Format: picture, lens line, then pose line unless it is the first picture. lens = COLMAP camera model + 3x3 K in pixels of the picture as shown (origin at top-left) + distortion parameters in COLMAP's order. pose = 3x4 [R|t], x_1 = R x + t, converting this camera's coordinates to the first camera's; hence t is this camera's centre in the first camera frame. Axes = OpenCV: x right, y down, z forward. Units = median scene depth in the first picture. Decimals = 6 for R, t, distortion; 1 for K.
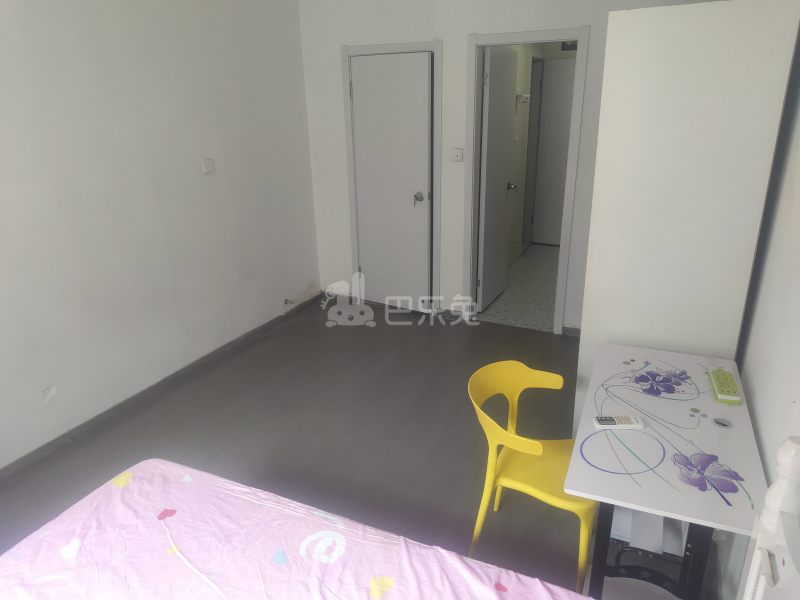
lens RADIAL K [[558.8, 0, 399.4], [0, 558.8, 298.8], [0, 0, 1]] dist [0.014037, -0.028374]
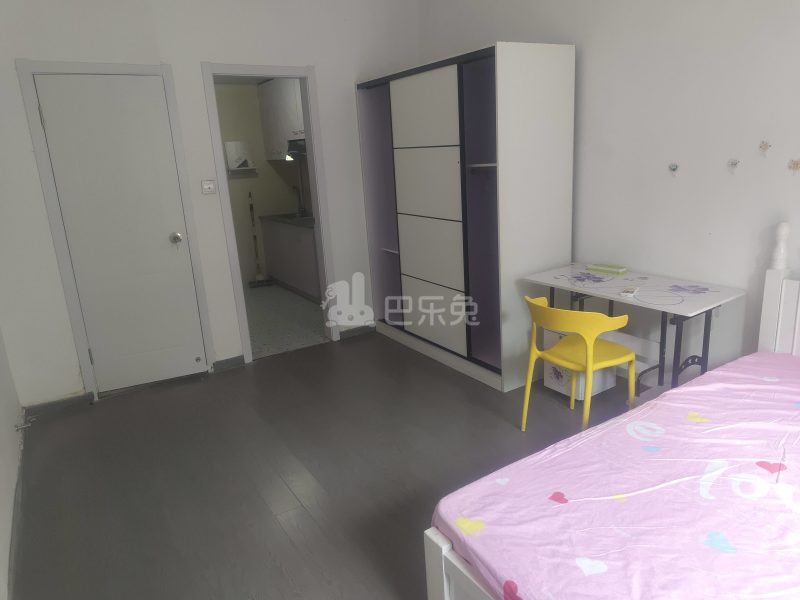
lens RADIAL K [[558.8, 0, 406.5], [0, 558.8, 296.2], [0, 0, 1]] dist [0.014037, -0.028374]
pose [[0.518542, -0.213165, 0.828055, -1.168709], [0.327343, 0.944139, 0.038060, -0.033918], [-0.789912, 0.251322, 0.559354, 0.585495]]
